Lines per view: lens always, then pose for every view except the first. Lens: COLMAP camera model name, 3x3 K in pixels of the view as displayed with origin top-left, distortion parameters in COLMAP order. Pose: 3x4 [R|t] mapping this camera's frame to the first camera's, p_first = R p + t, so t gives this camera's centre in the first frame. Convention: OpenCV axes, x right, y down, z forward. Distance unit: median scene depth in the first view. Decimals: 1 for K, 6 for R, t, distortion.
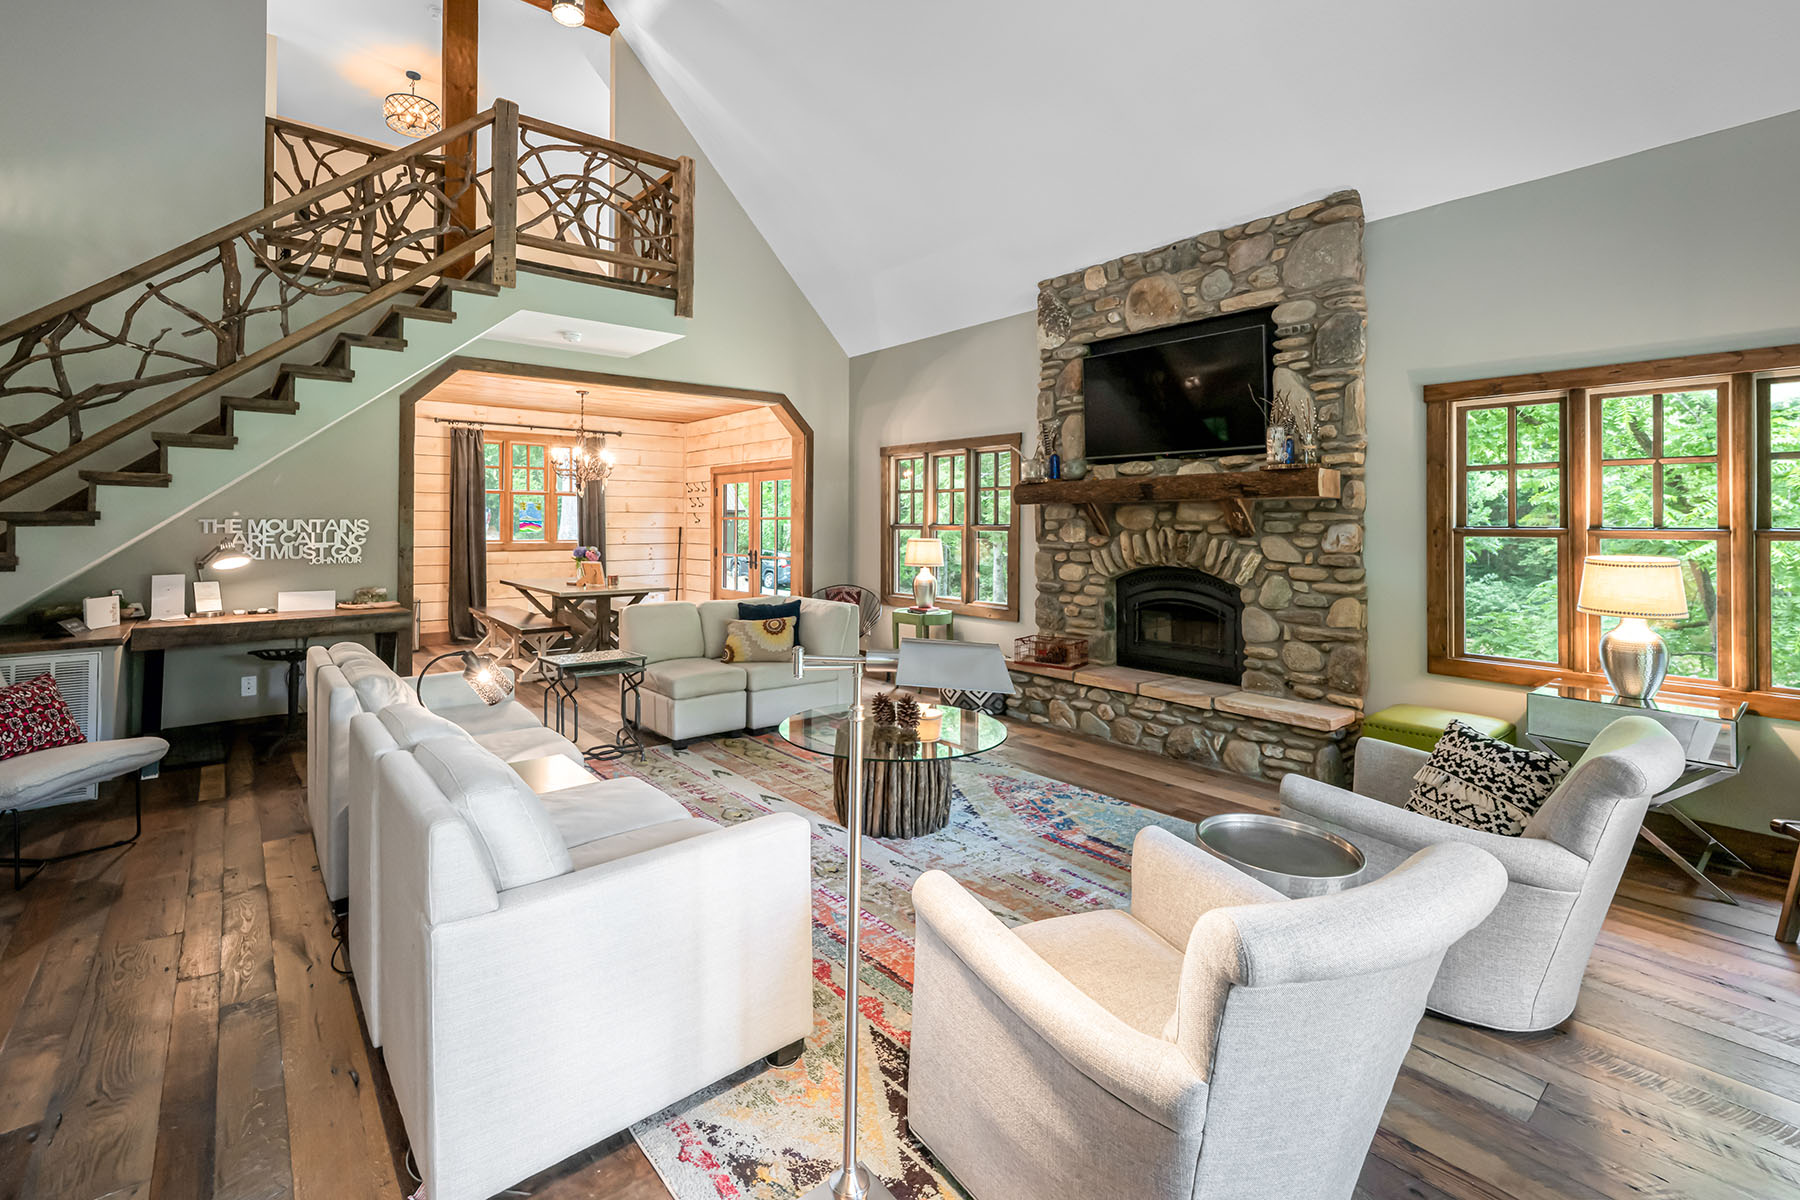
lens RADIAL K [[788.6, 0, 865.1], [0, 788.6, 513.7], [0, 0, 1]] dist [-0.000414, 0.000051]
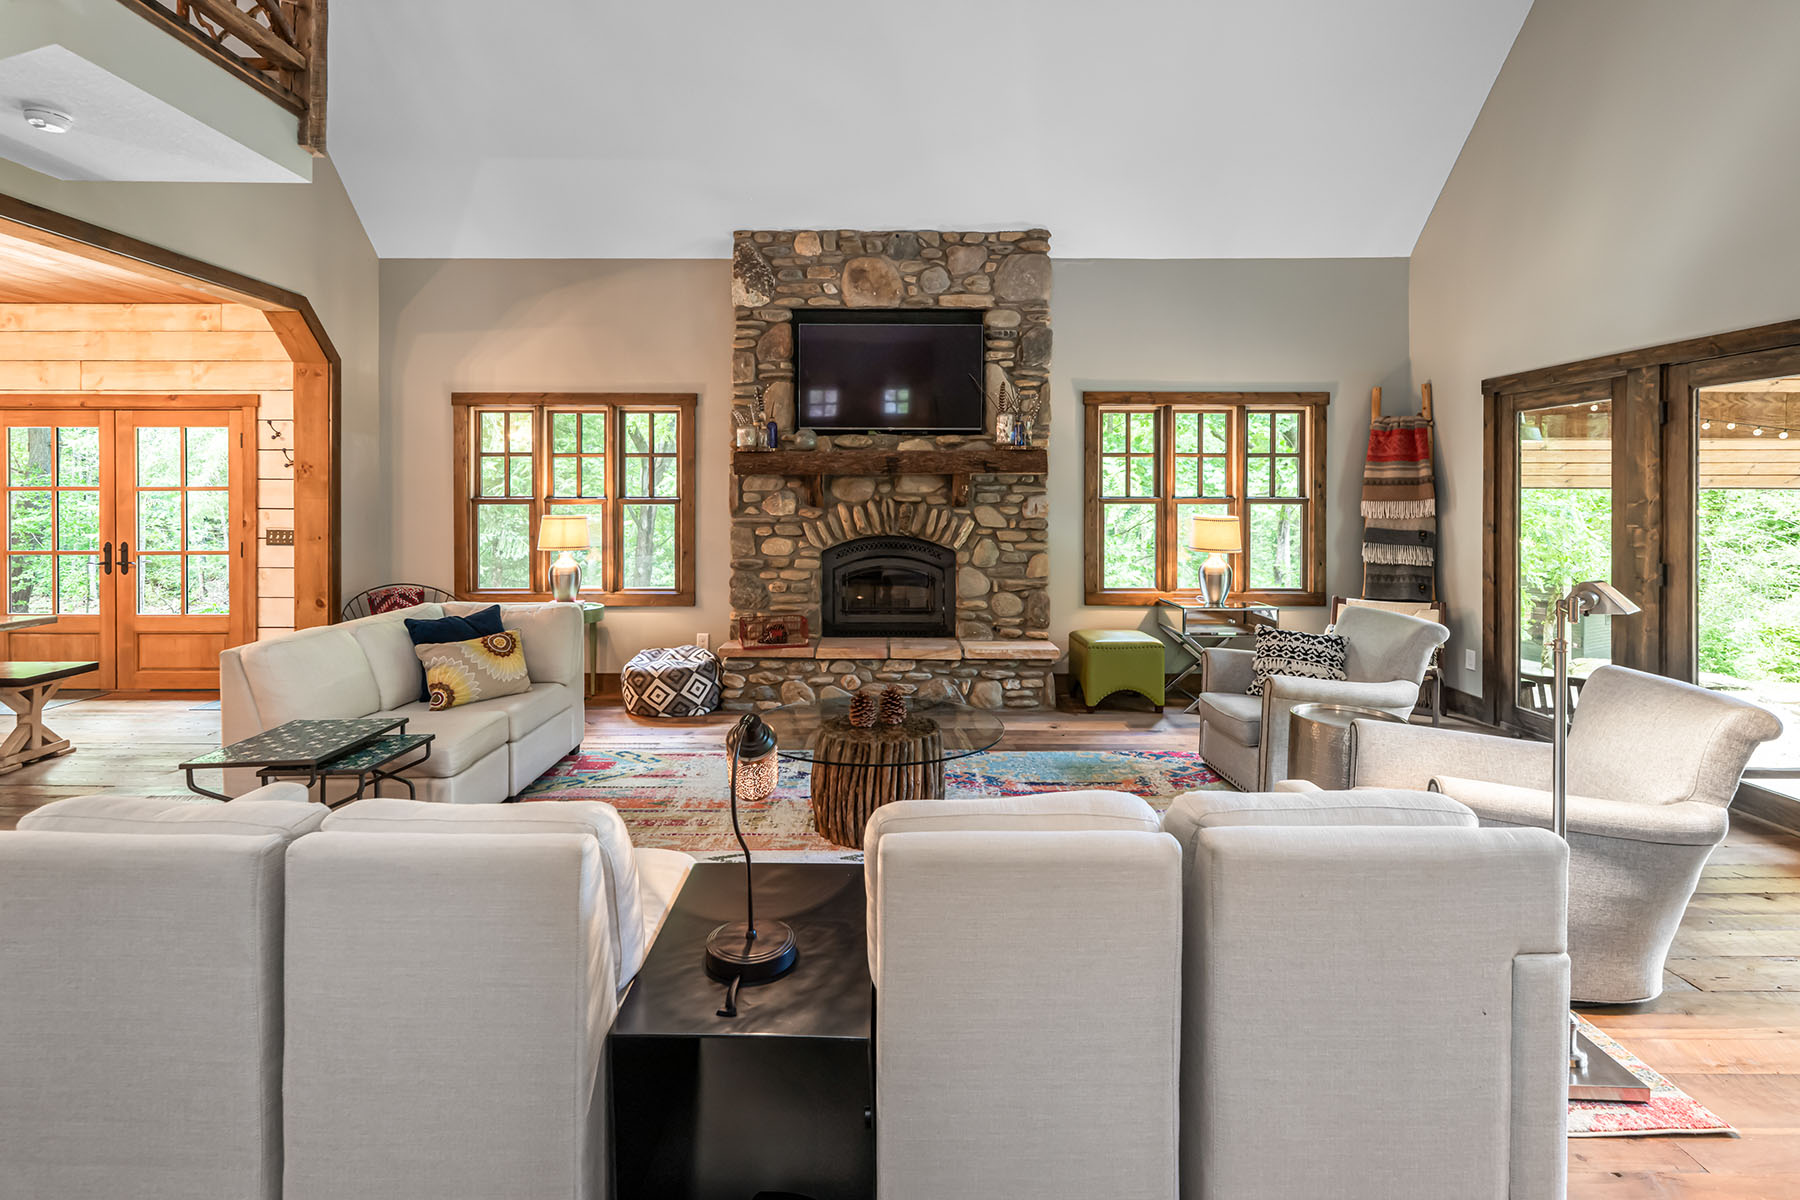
lens RADIAL K [[837.2, 0, 881.6], [0, 837.2, 501.7], [0, 0, 1]] dist [0.002957, 0.000305]
pose [[0.632982, -0.007488, 0.774130, -0.479586], [-0.006972, 0.999858, 0.015372, 0.003707], [-0.774135, -0.015127, 0.632839, 0.284514]]
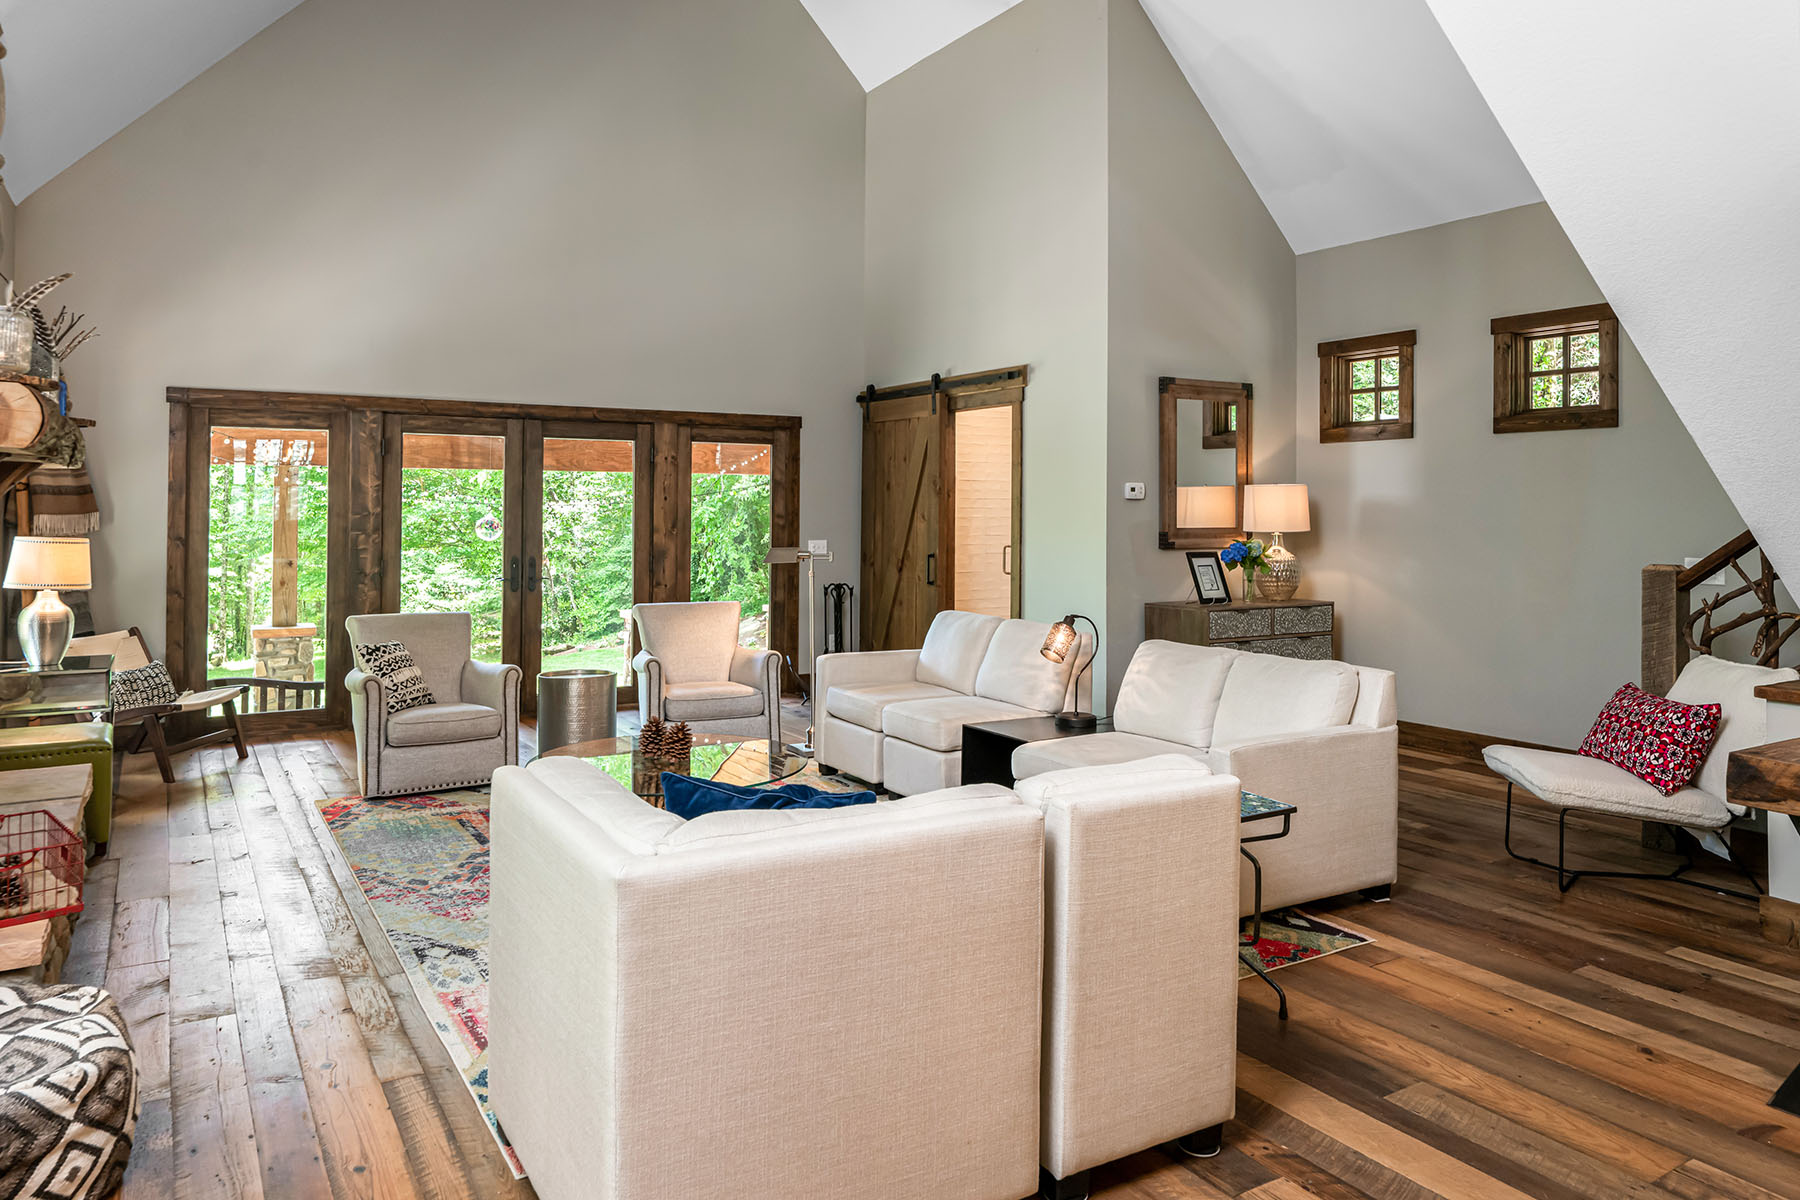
lens RADIAL K [[1188.2, 0, 899.4], [0, 1188.2, 592.9], [0, 0, 1]] dist [-0.000483, -0.001075]
pose [[-0.993538, -0.014821, 0.112529, -0.241594], [-0.007925, 0.998077, 0.061485, 0.012406], [-0.113224, 0.060196, -0.991744, 1.546698]]
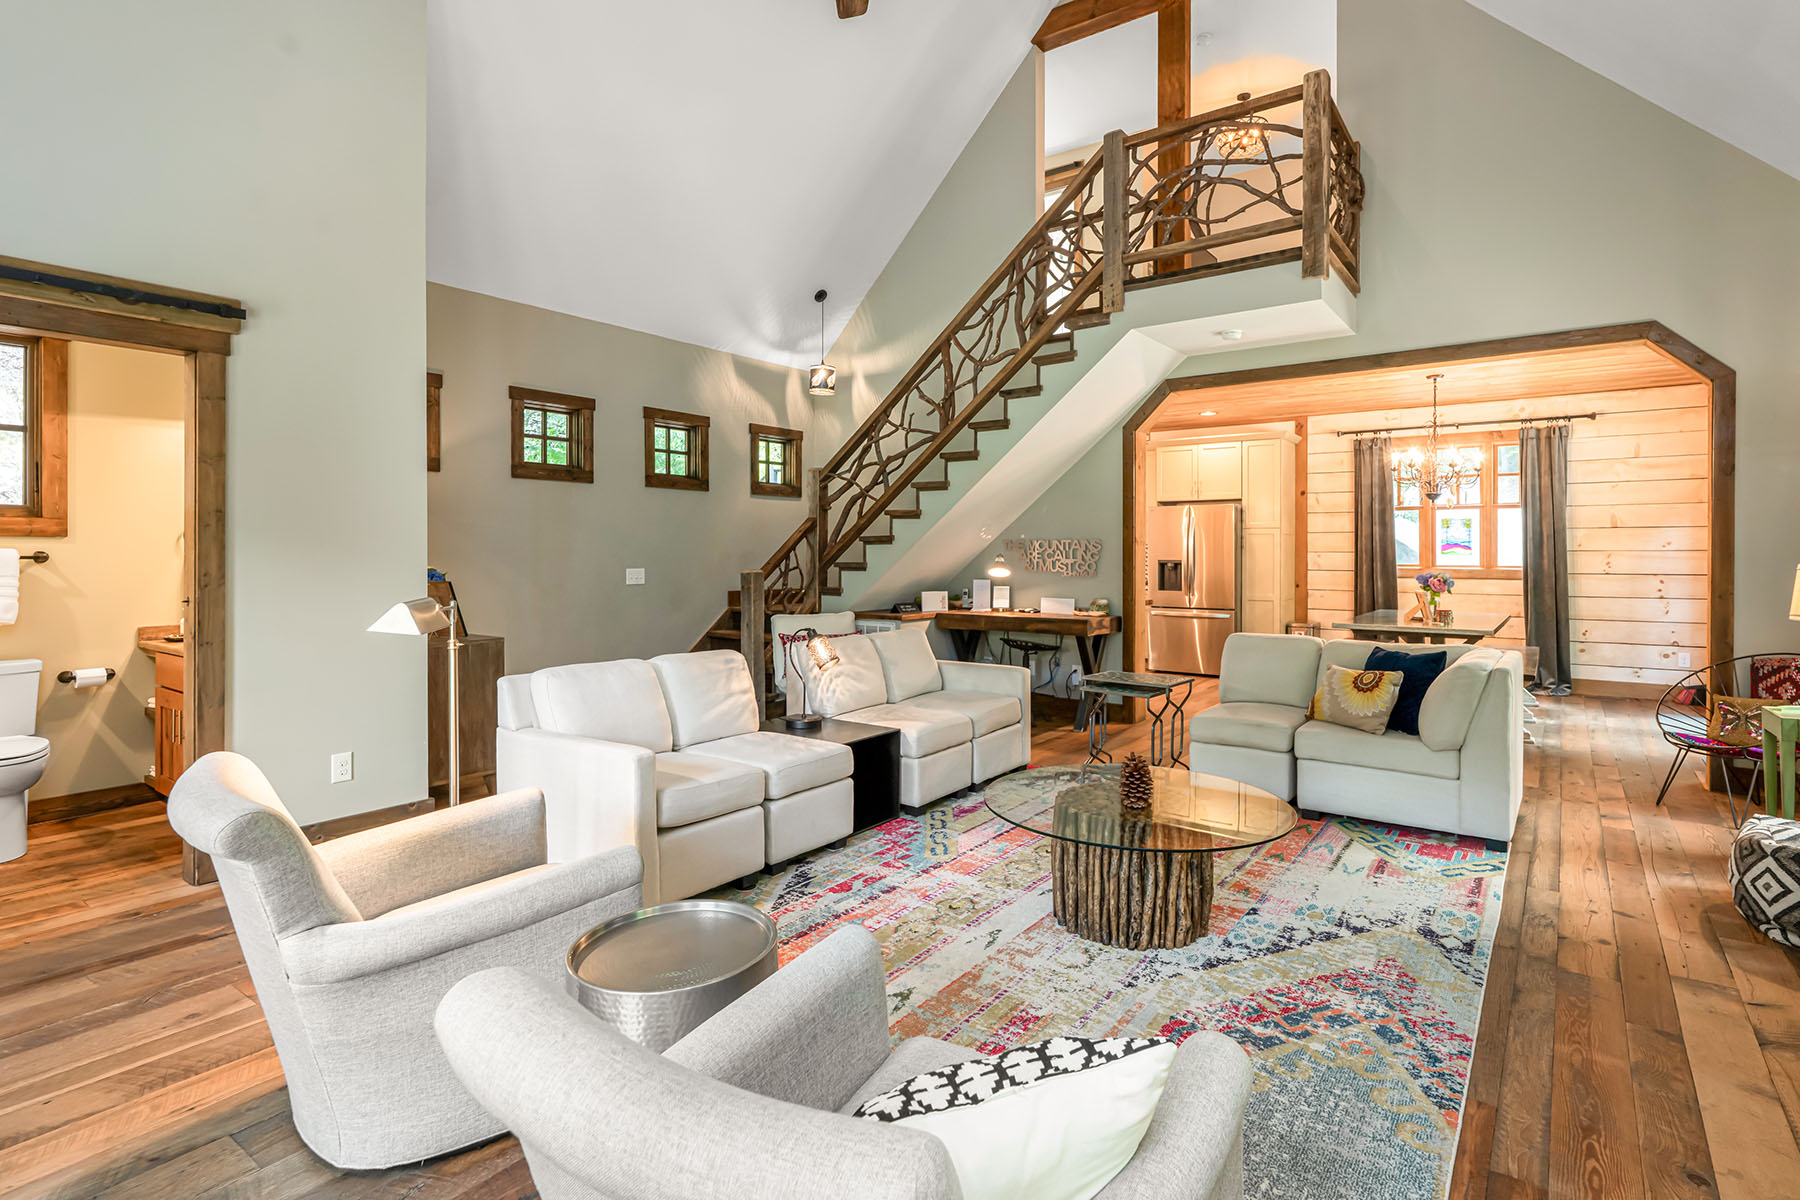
lens RADIAL K [[891.2, 0, 920.7], [0, 891.2, 552.6], [0, 0, 1]] dist [0.000322, 0.001437]
pose [[0.267528, -0.001848, -0.963548, 0.567294], [0.012981, 0.999914, 0.001686, 0.021477], [0.963463, -0.012959, 0.267529, 0.409686]]
